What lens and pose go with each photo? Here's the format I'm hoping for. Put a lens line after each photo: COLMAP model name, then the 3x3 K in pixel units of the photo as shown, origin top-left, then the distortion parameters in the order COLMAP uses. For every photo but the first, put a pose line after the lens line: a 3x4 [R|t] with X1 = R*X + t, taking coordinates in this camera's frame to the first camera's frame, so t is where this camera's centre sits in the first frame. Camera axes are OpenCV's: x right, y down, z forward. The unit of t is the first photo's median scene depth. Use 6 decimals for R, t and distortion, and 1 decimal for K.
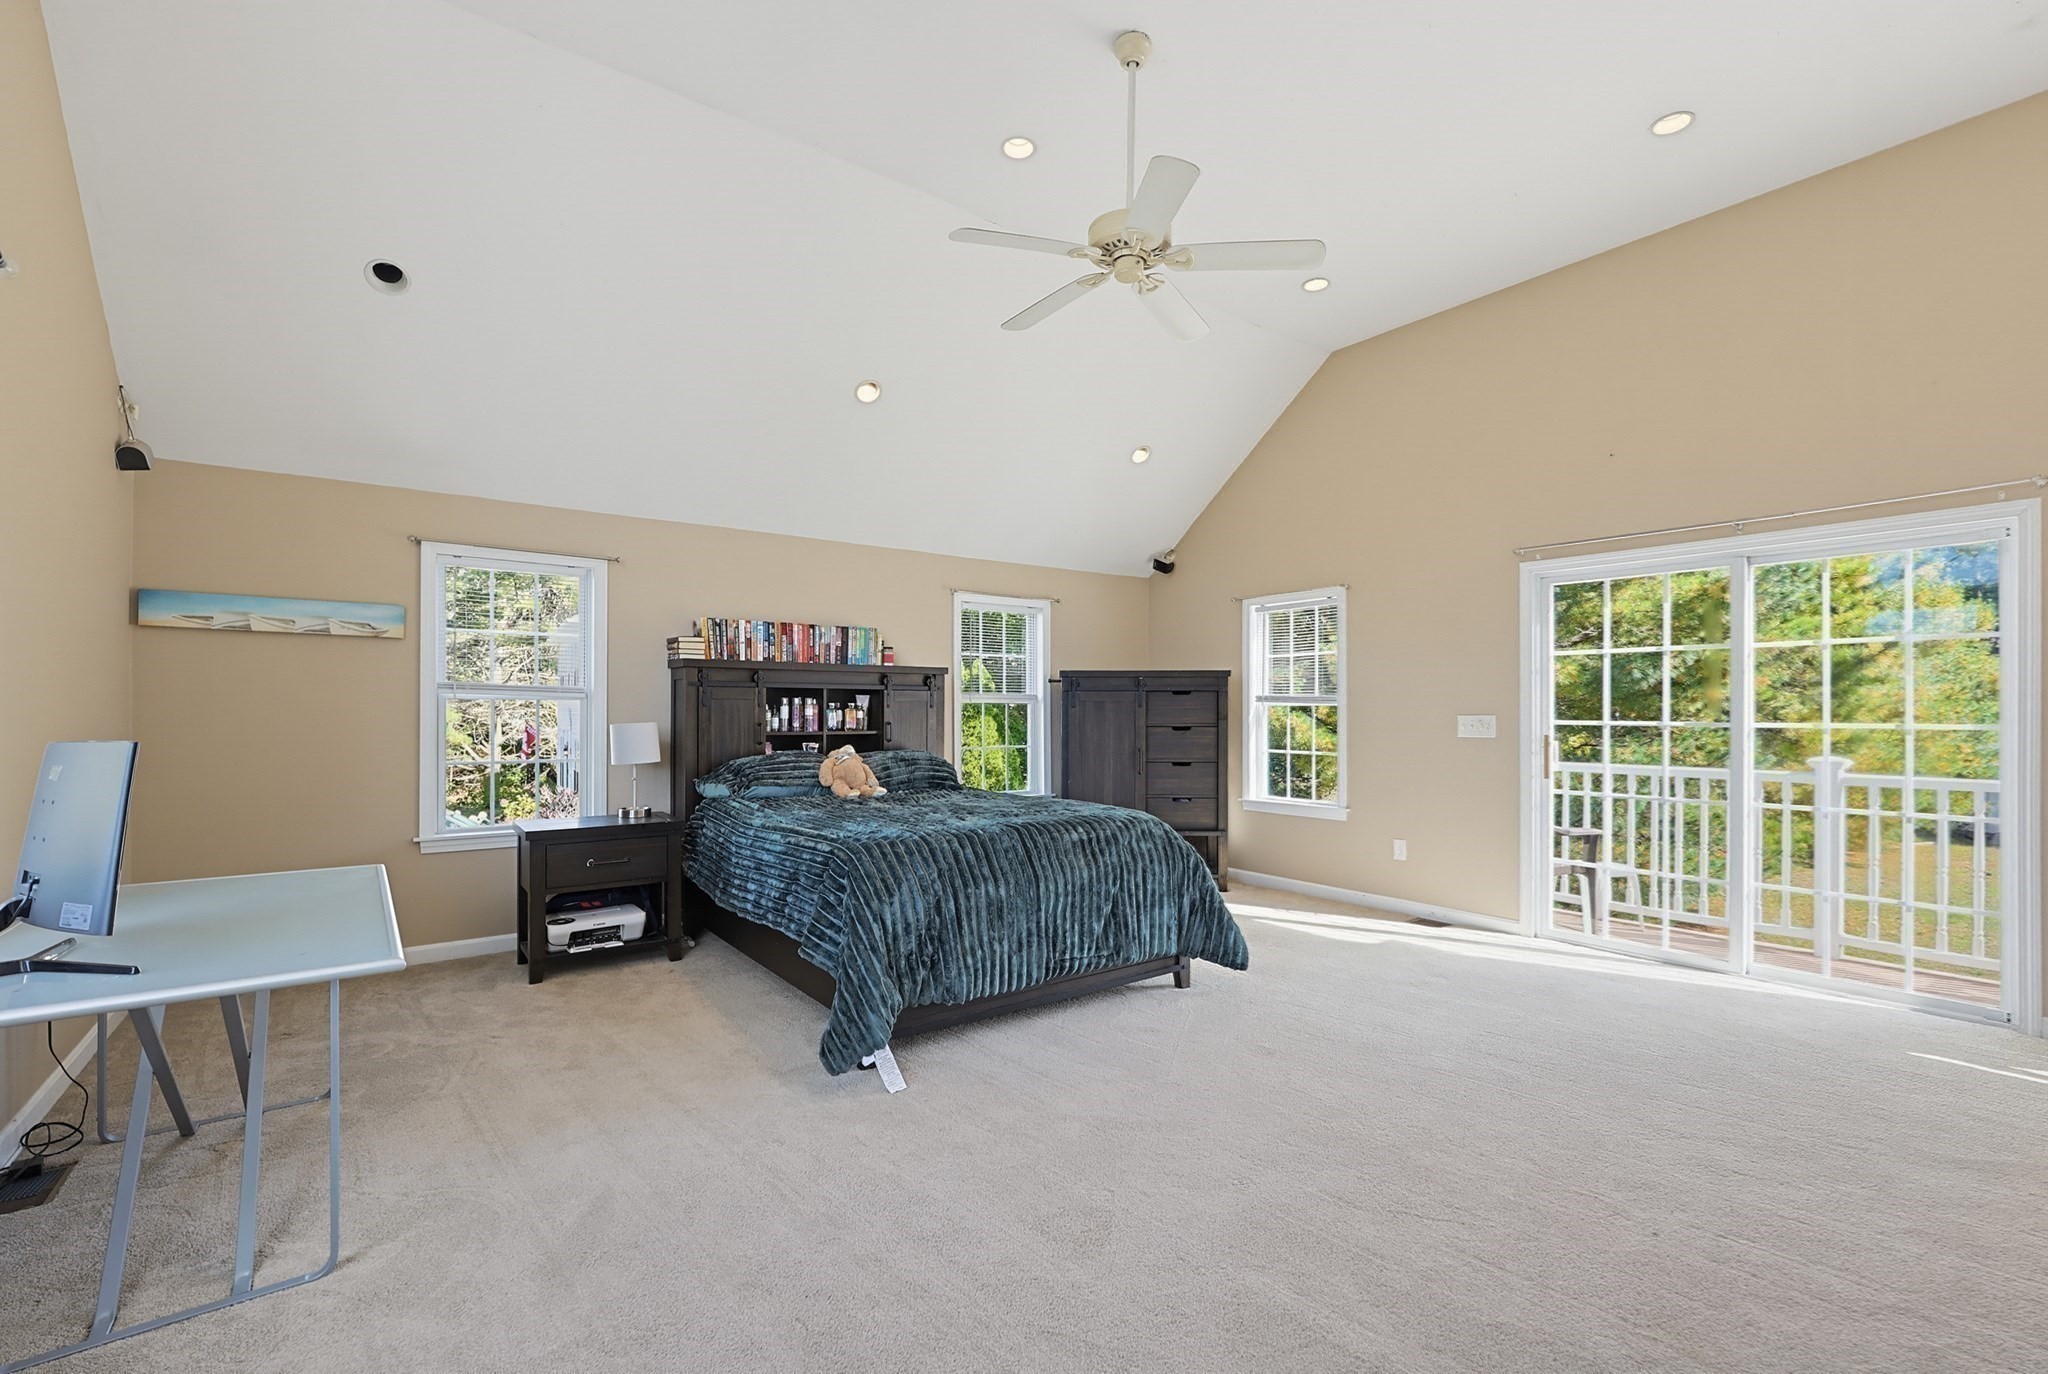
lens RADIAL K [[892.2, 0, 1035.2], [0, 892.2, 704.5], [0, 0, 1]] dist [-0.003884, 0.001046]
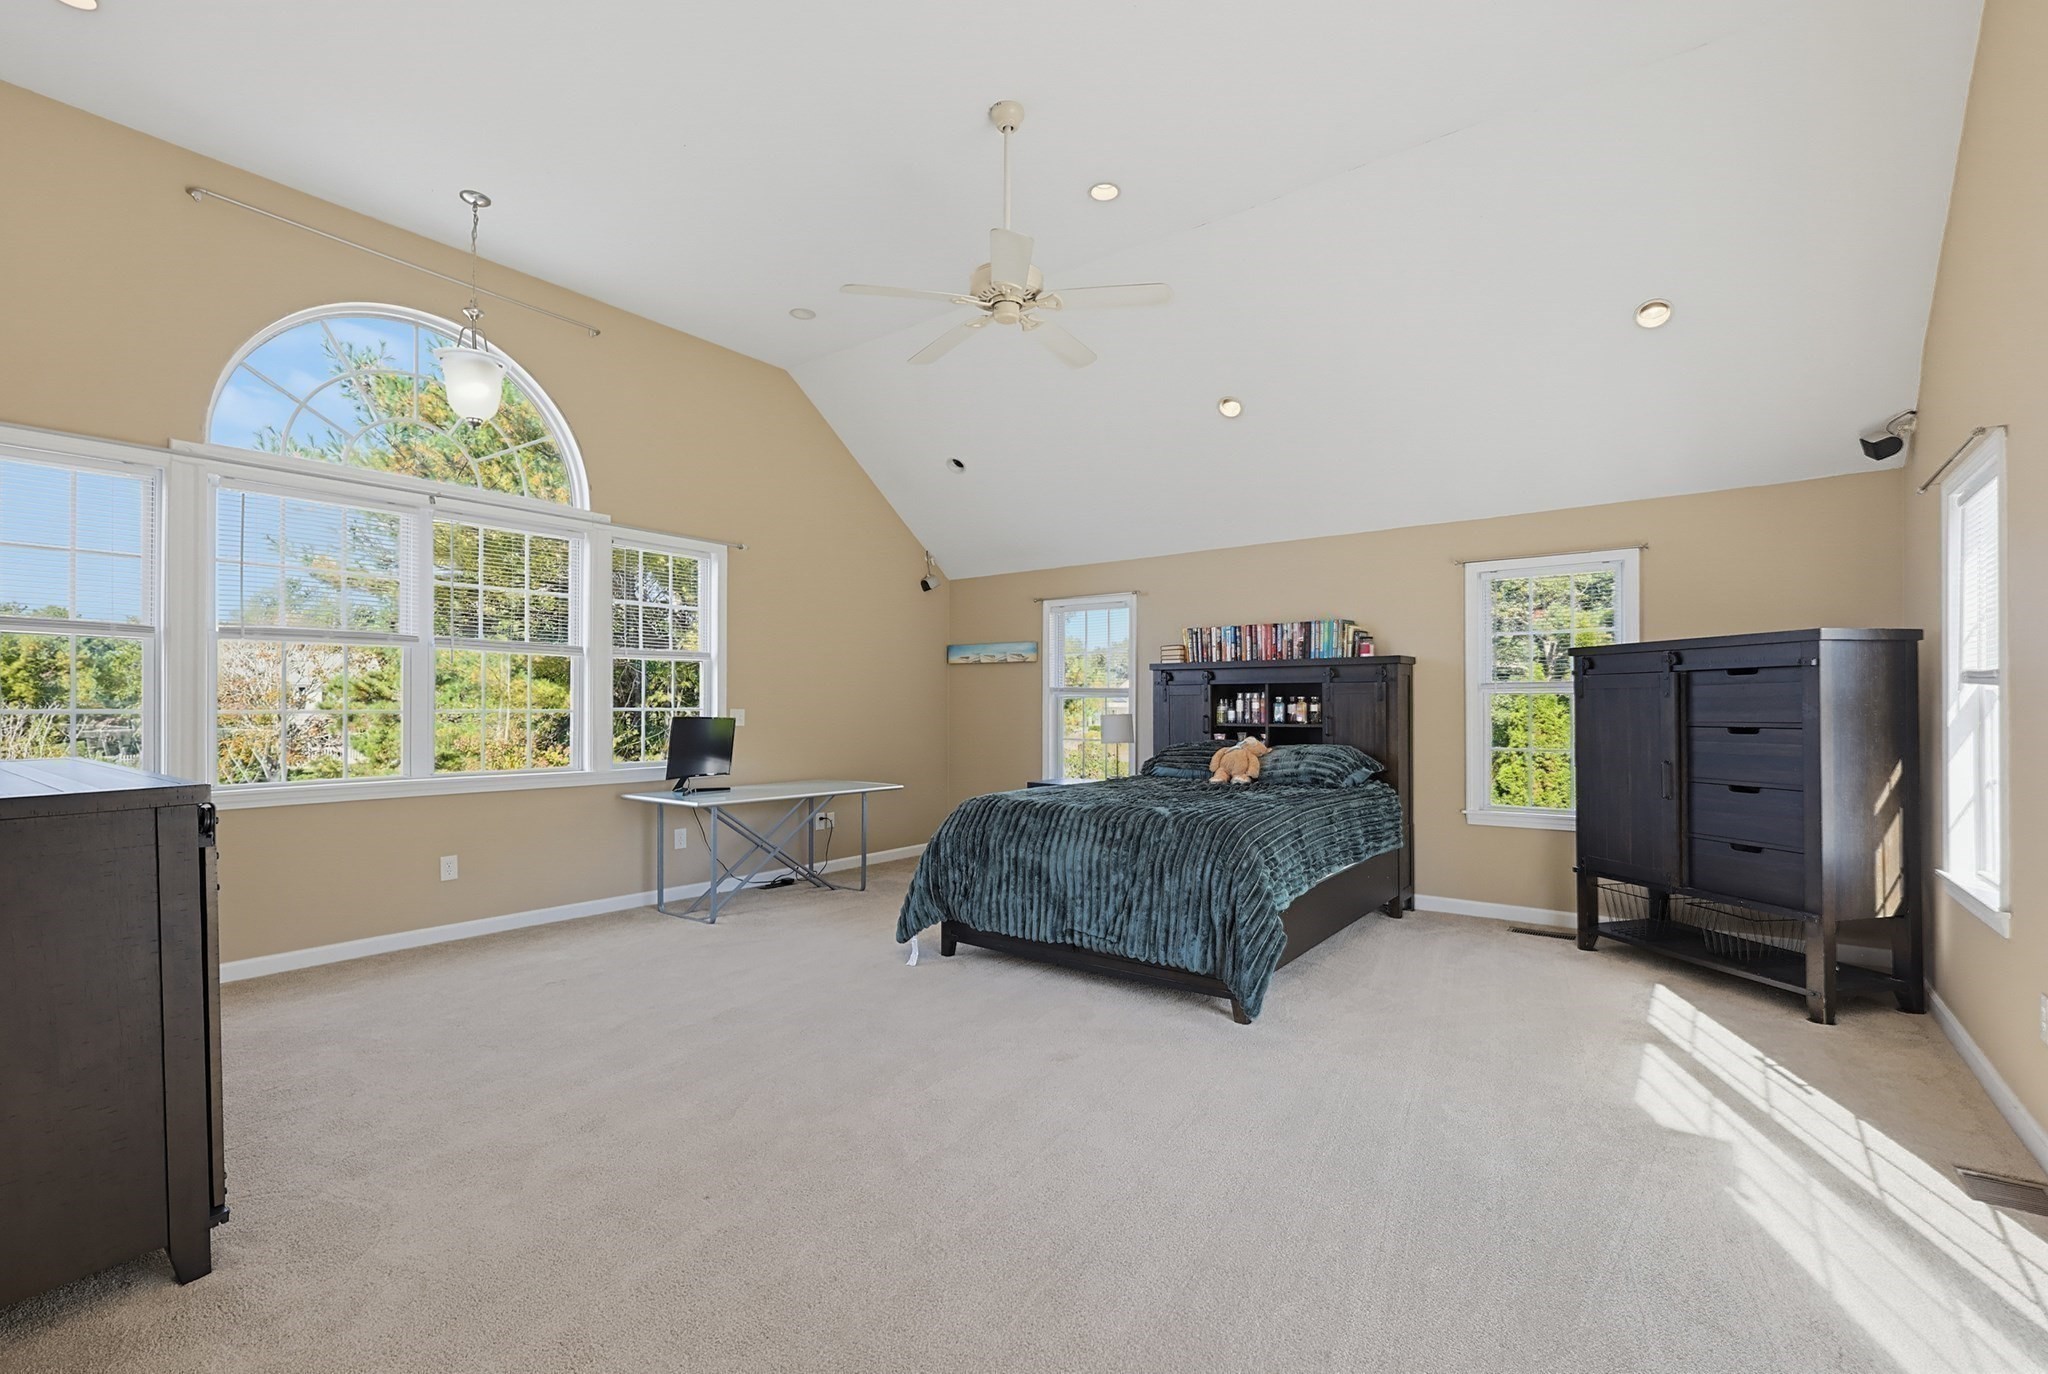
lens RADIAL K [[892.2, 0, 1023.3], [0, 892.2, 699.5], [0, 0, 1]] dist [-0.003884, 0.001046]
pose [[0.286546, -0.010517, -0.958009, 0.708749], [0.008670, 0.999927, -0.008384, 0.007665], [0.958027, -0.005904, 0.286617, 0.419954]]
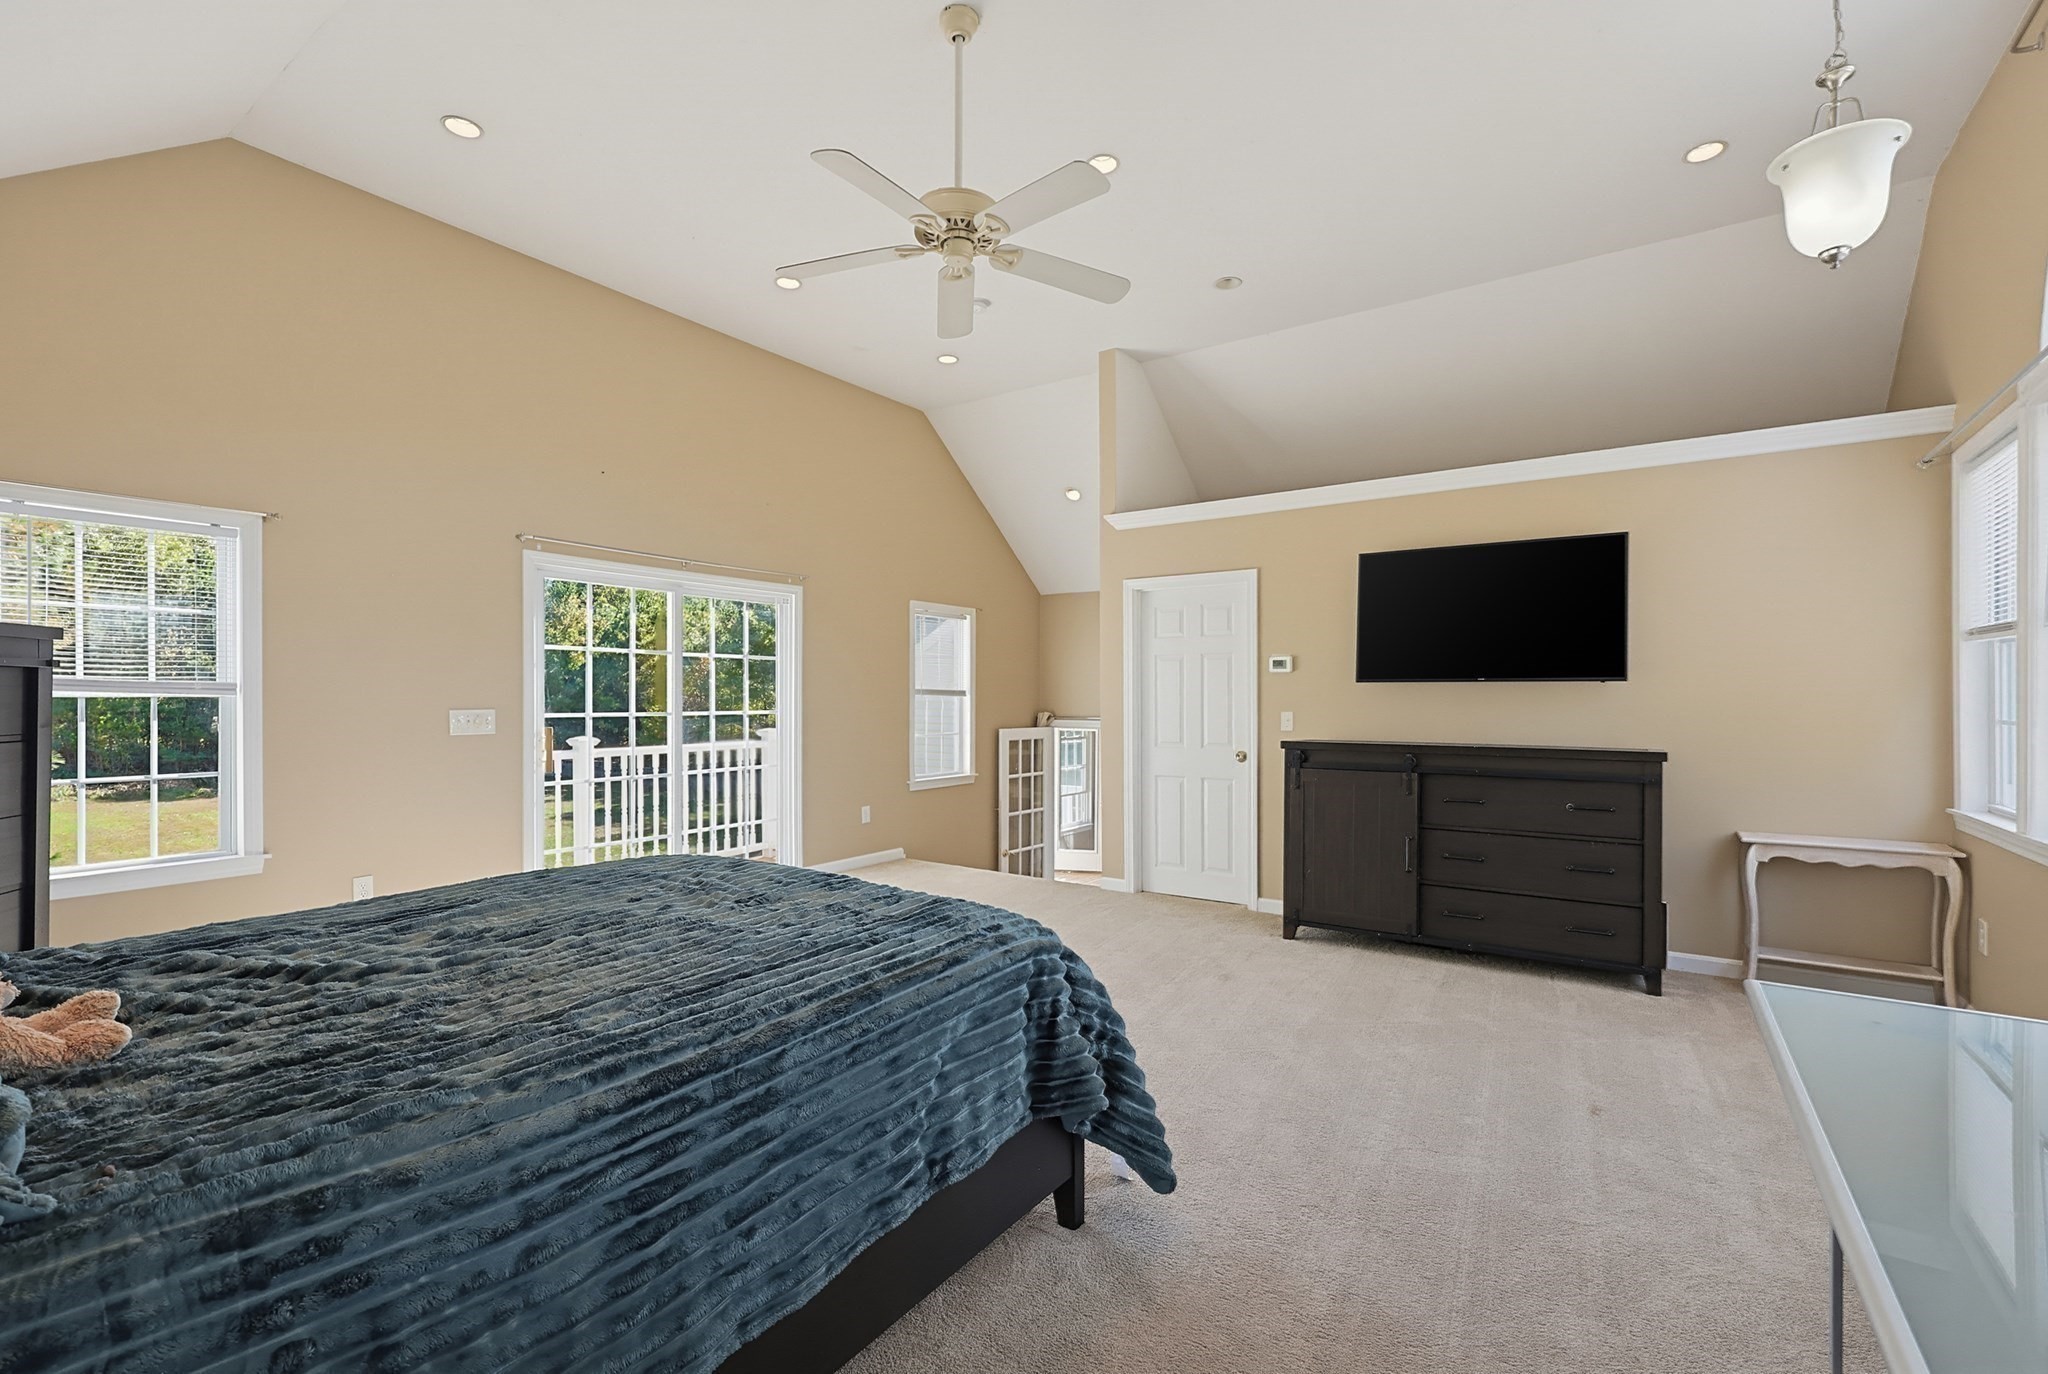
lens RADIAL K [[892.2, 0, 1026.7], [0, 892.2, 699.1], [0, 0, 1]] dist [-0.003884, 0.001046]
pose [[-0.342622, -0.000677, 0.939473, -0.604954], [-0.000949, 0.999999, 0.000375, 0.001356], [-0.939473, -0.000763, -0.342622, 0.913400]]
